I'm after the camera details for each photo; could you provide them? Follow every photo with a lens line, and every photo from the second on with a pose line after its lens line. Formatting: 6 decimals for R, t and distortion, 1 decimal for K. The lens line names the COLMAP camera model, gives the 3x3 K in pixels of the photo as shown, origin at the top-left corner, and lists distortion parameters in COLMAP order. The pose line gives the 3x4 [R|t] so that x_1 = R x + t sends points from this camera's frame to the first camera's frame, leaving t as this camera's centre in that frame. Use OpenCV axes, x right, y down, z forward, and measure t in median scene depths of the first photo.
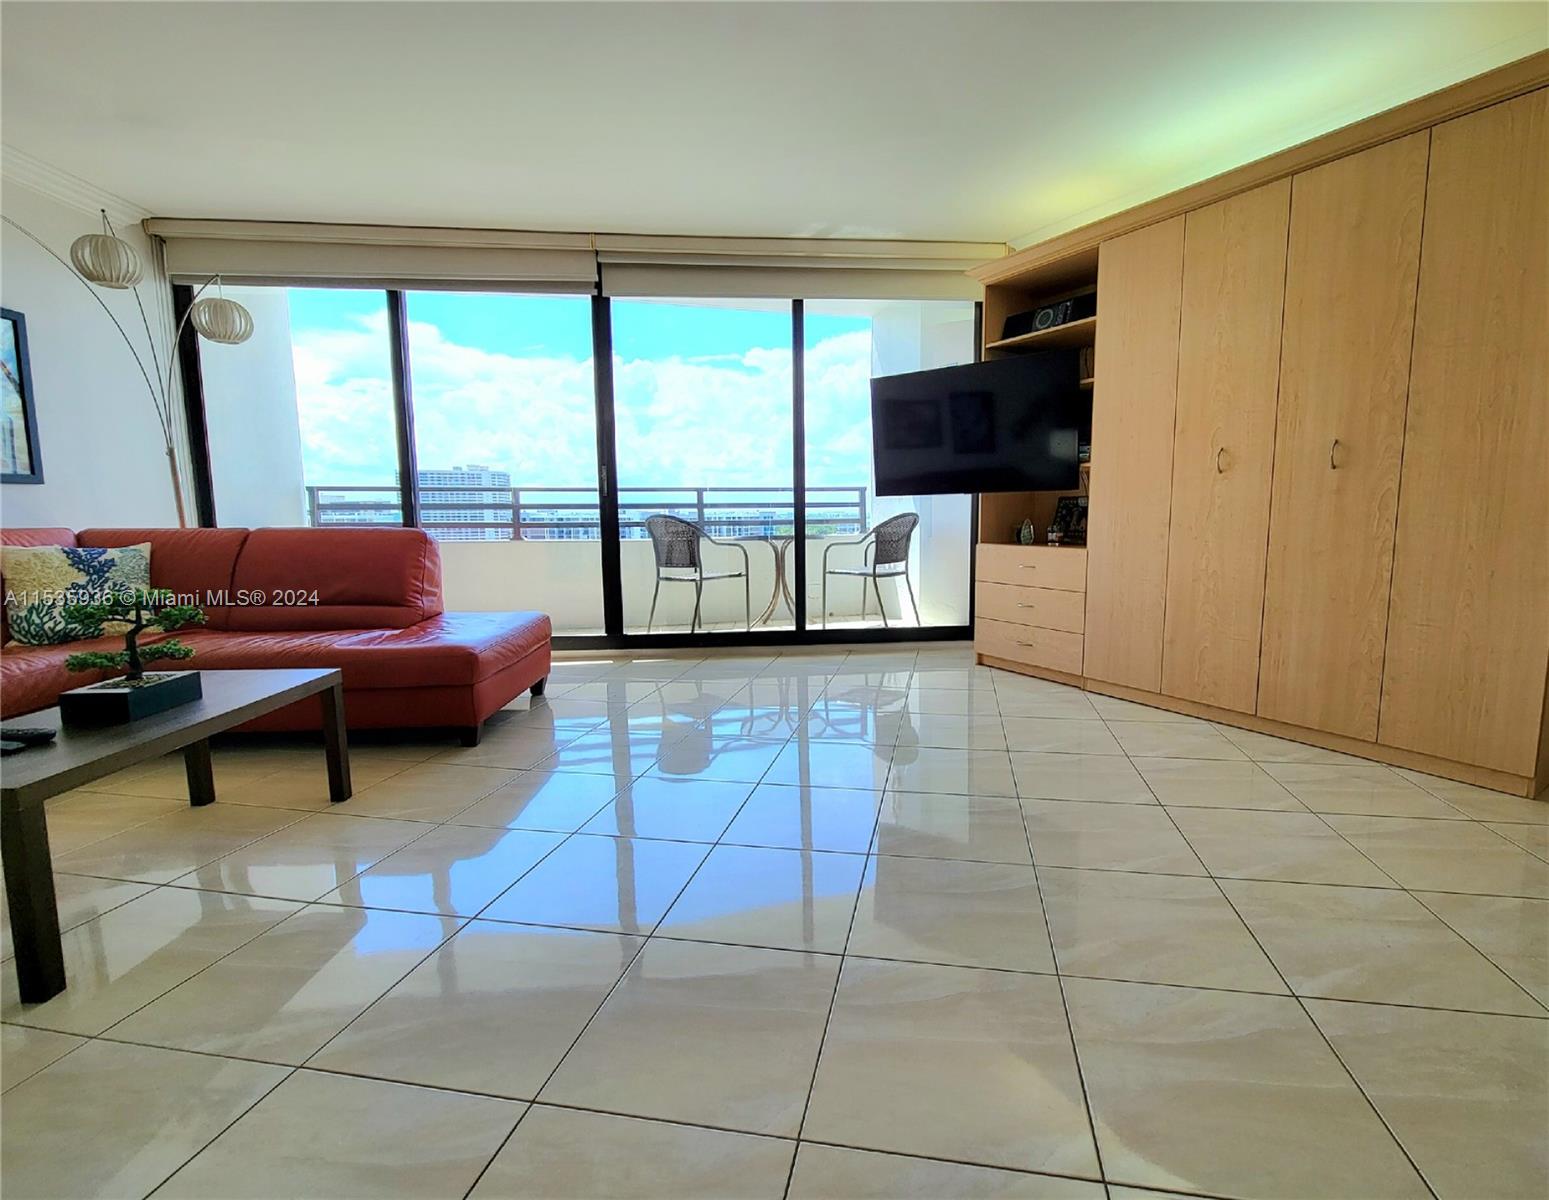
lens RADIAL K [[698.1, 0, 834.8], [0, 698.1, 589.7], [0, 0, 1]] dist [-0.001114, 0.000039]
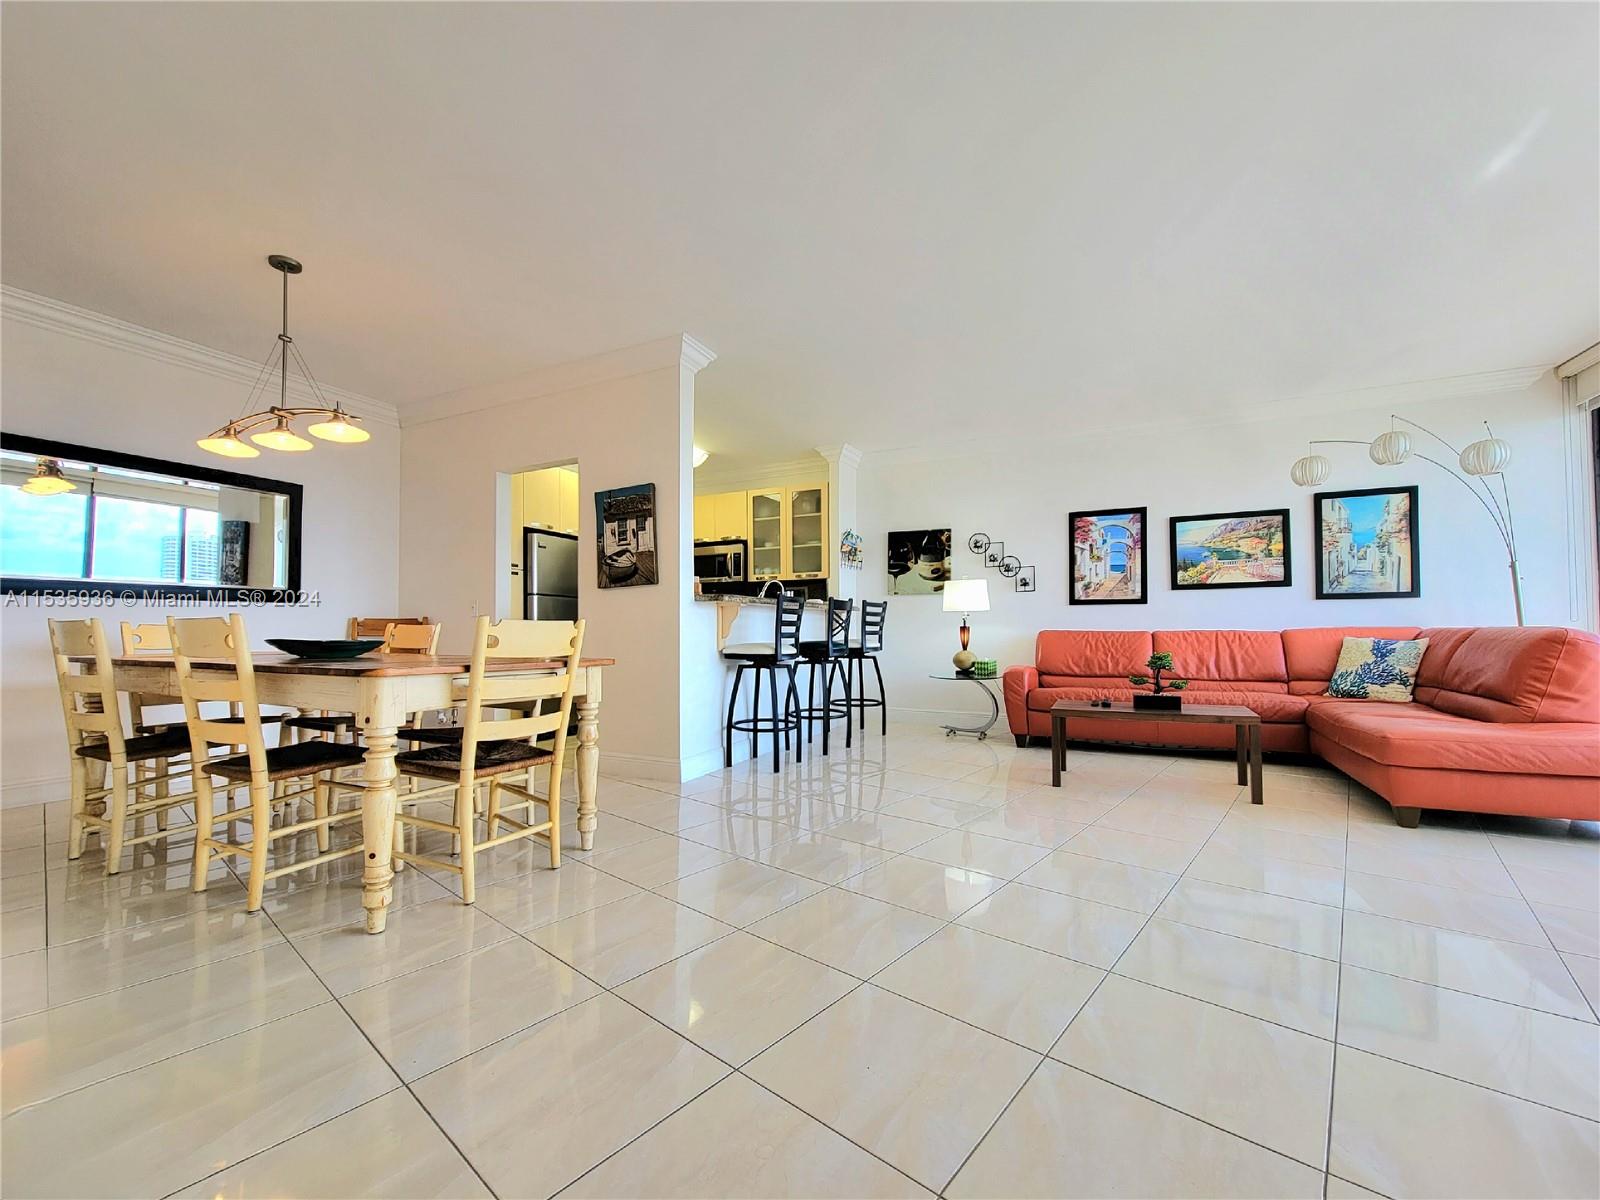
lens RADIAL K [[651.7, 0, 784.0], [0, 651.7, 619.9], [0, 0, 1]] dist [-0.000251, -0.000199]
pose [[-0.519611, -0.012333, -0.854314, 0.634601], [-0.089655, 0.995163, 0.040164, -0.036229], [0.849686, 0.097463, -0.518203, 0.523760]]
